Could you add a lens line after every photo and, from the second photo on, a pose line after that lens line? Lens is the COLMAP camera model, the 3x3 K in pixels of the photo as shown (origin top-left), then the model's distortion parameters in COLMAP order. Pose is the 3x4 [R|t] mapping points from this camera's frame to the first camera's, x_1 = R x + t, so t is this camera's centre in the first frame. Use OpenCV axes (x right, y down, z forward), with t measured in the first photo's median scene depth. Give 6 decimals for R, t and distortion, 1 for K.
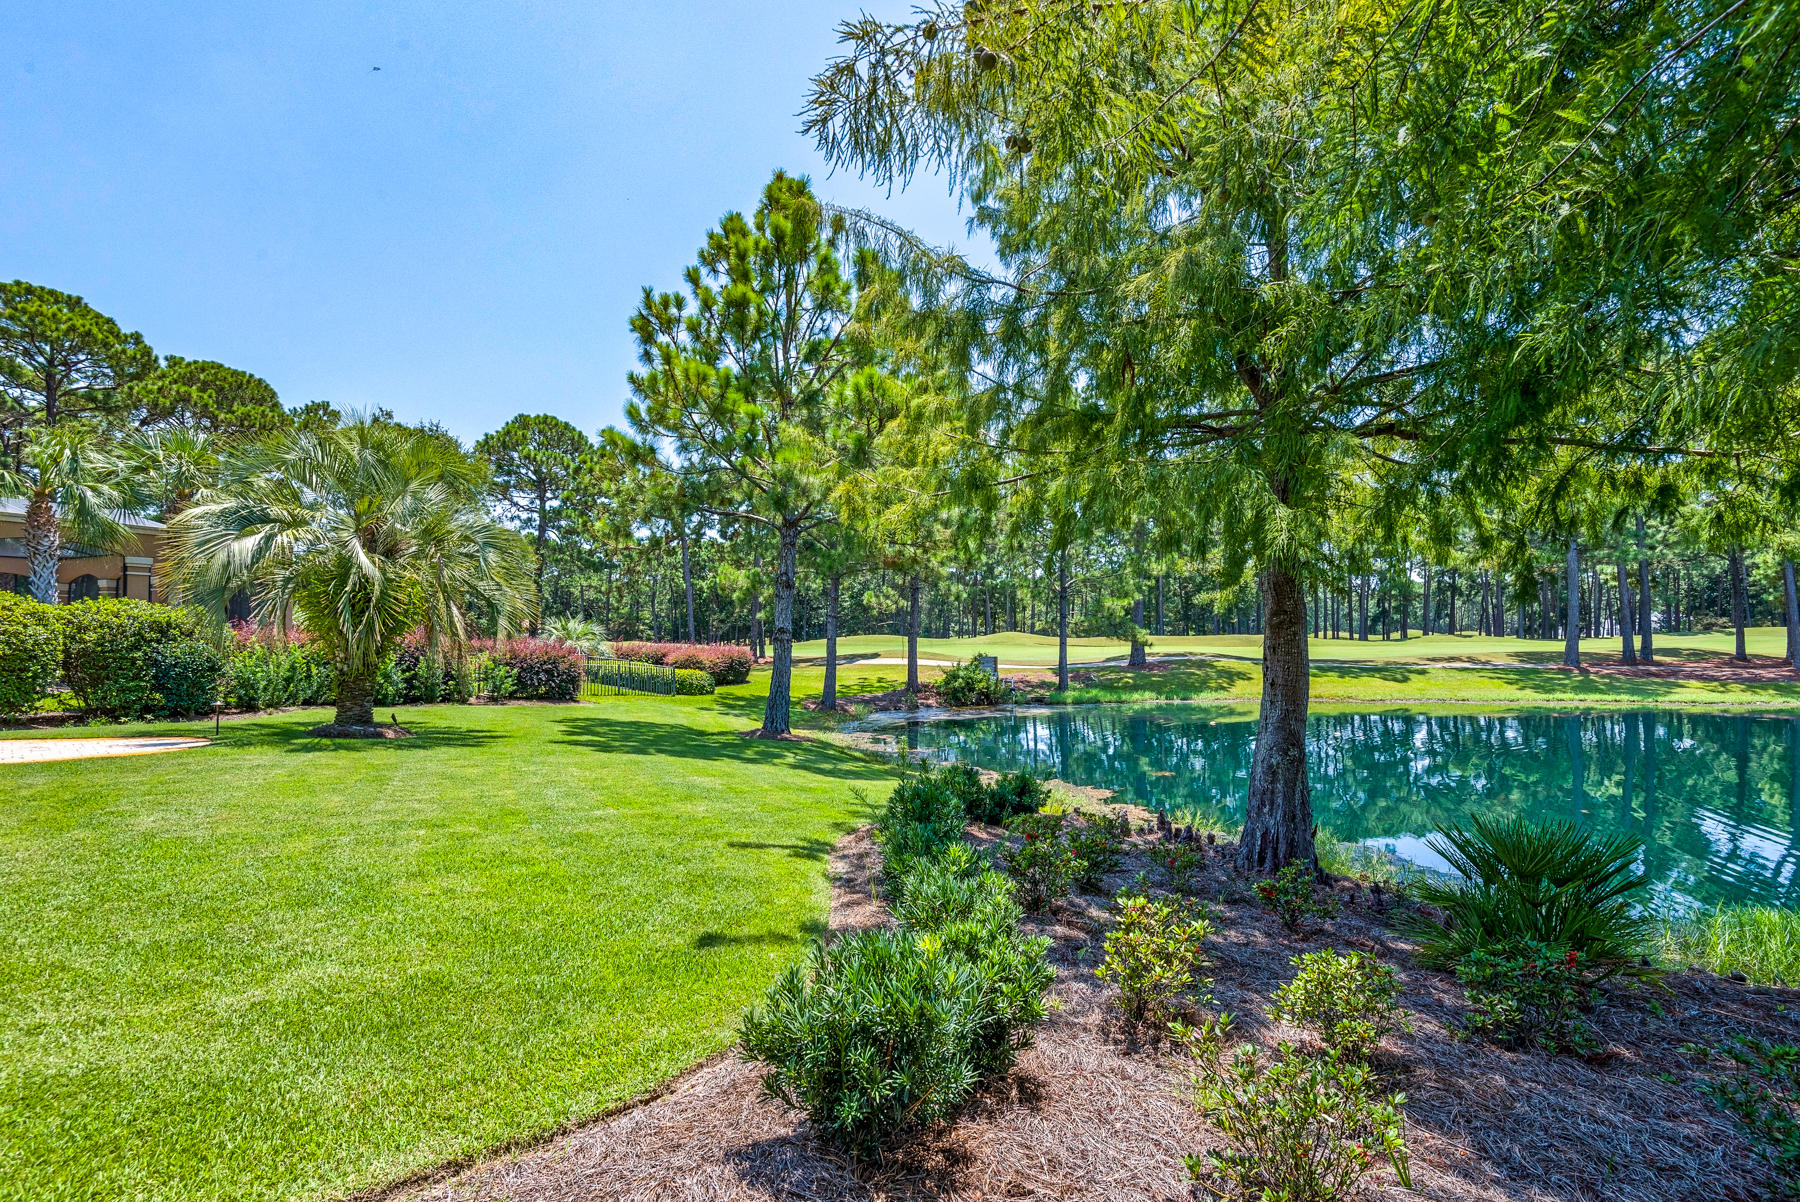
lens RADIAL K [[791.1, 0, 895.9], [0, 791.1, 608.3], [0, 0, 1]] dist [-0.019858, -0.001257]
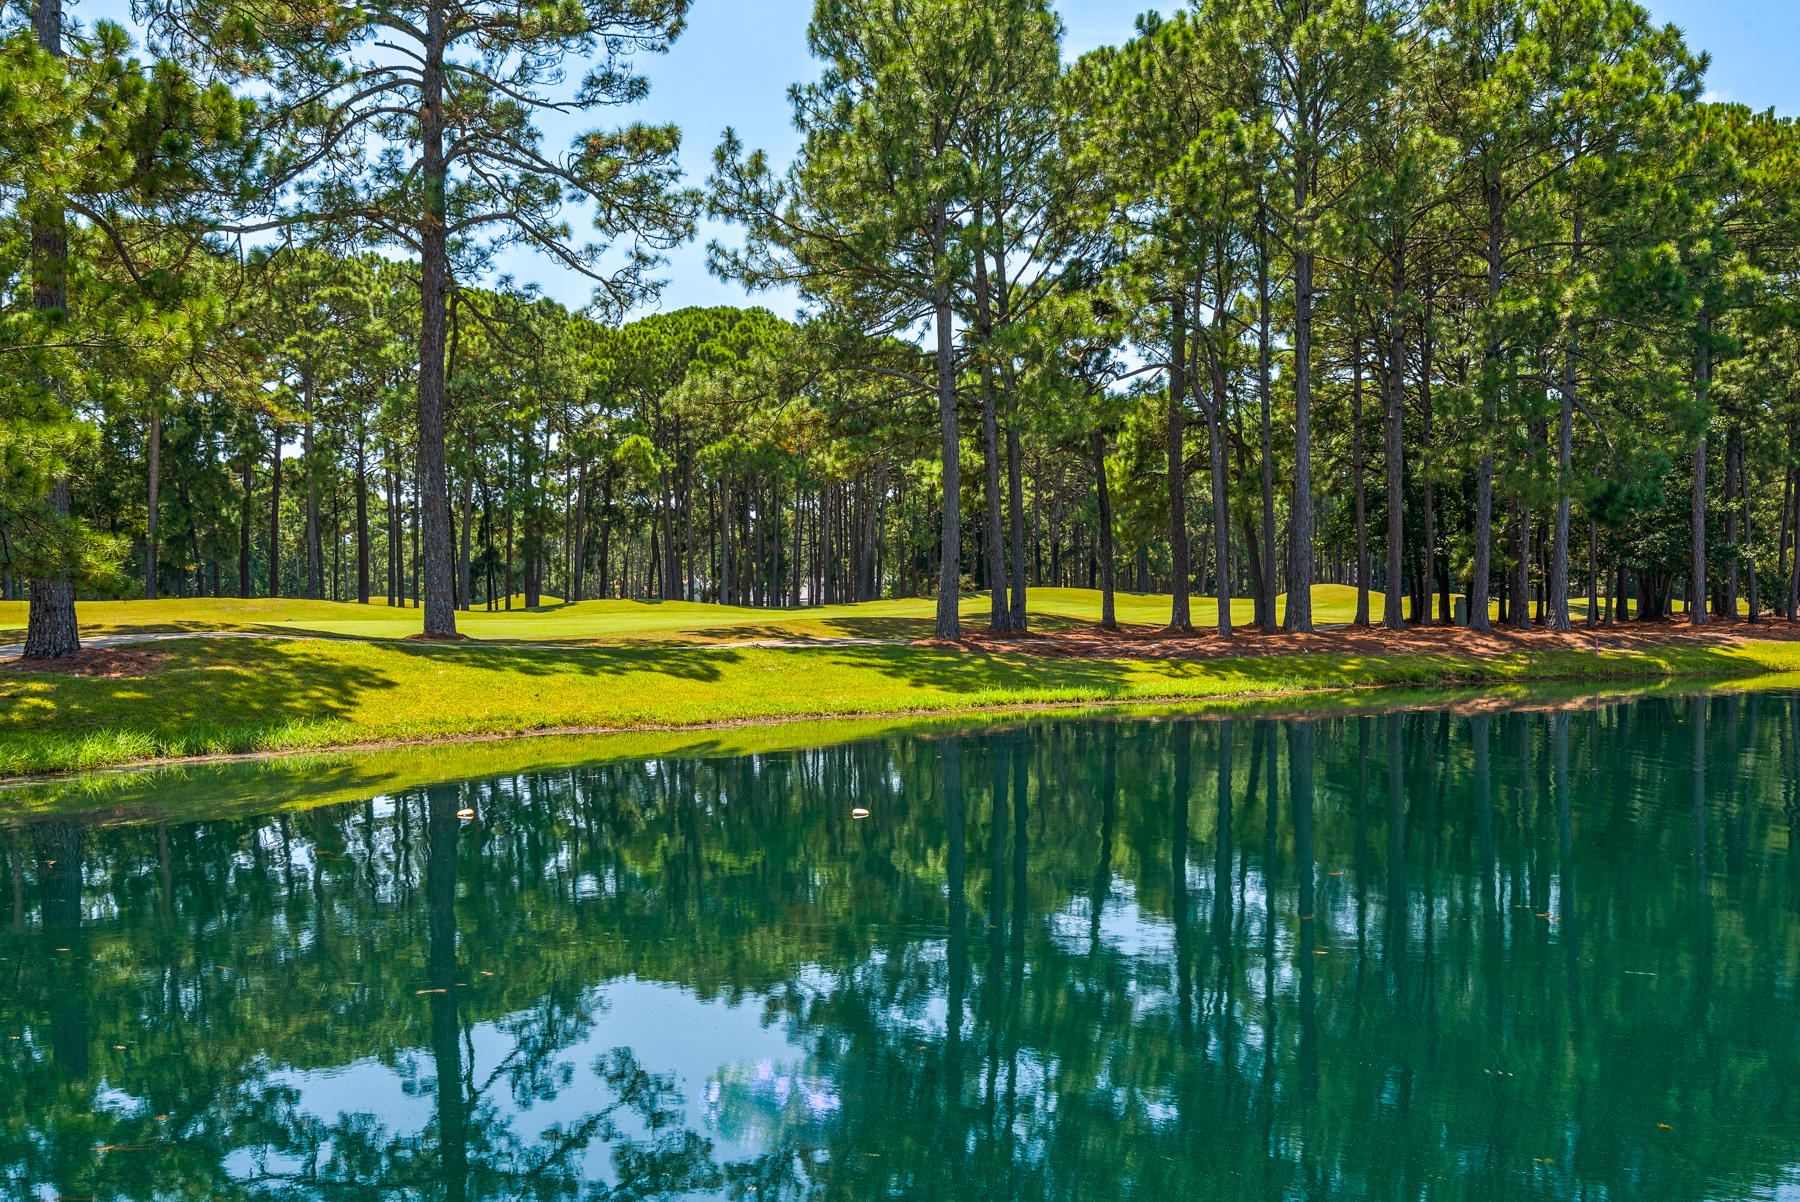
lens RADIAL K [[1740.0, 0, 924.9], [0, 1740.0, 665.2], [0, 0, 1]] dist [0.011153, 0.000000]
pose [[0.668311, -0.028343, 0.743342, 0.013710], [-0.017941, 0.998369, 0.054198, 0.032155], [-0.743666, -0.049557, 0.666713, 0.275974]]
